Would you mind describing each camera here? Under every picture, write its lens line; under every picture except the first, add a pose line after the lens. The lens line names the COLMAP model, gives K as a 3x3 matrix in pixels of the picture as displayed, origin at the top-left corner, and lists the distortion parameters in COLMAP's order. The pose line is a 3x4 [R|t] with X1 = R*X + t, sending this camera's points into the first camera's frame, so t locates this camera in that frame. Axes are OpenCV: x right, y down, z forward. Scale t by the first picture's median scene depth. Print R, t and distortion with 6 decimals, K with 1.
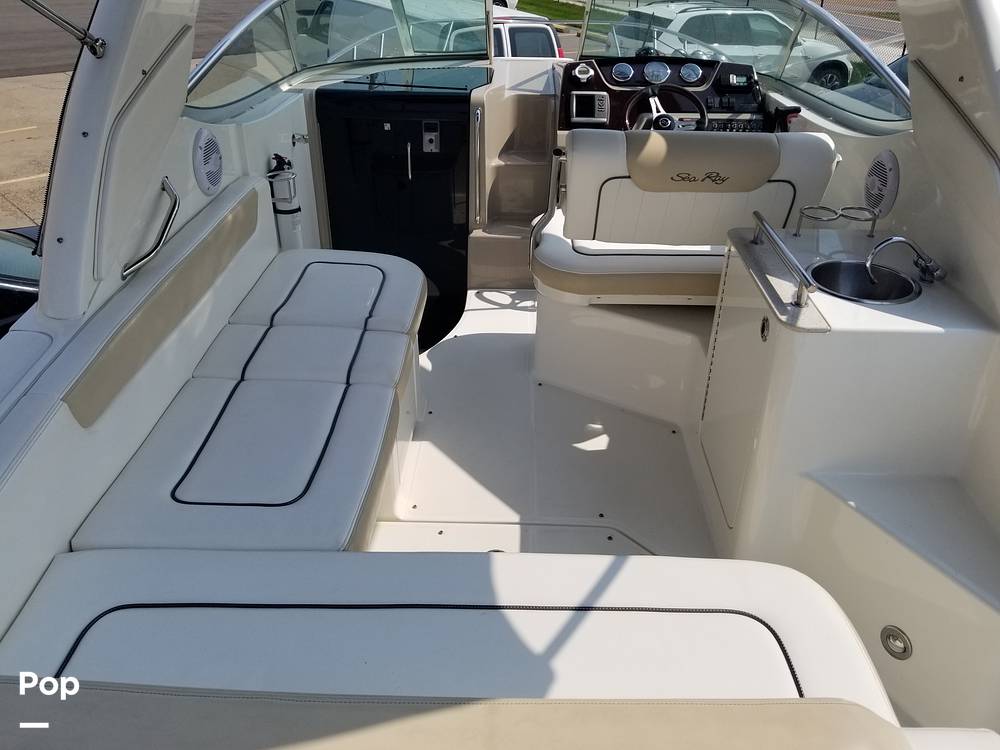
lens RADIAL K [[748.8, 0, 500.8], [0, 748.8, 357.5], [0, 0, 1]] dist [0.153542, -0.424327]
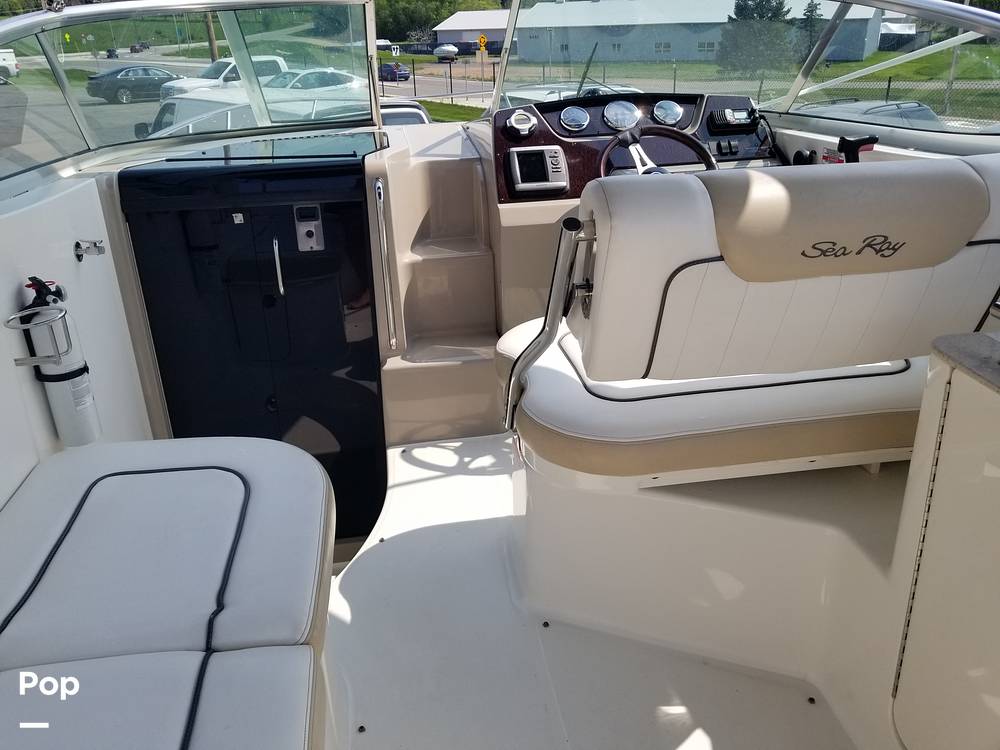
lens RADIAL K [[730.7, 0, 481.8], [0, 730.7, 369.4], [0, 0, 1]] dist [0.034034, -0.049284]
pose [[0.984950, -0.109511, 0.133722, -0.043438], [0.122192, 0.988362, -0.090607, -0.095747], [-0.122243, 0.105583, 0.986868, 0.370458]]
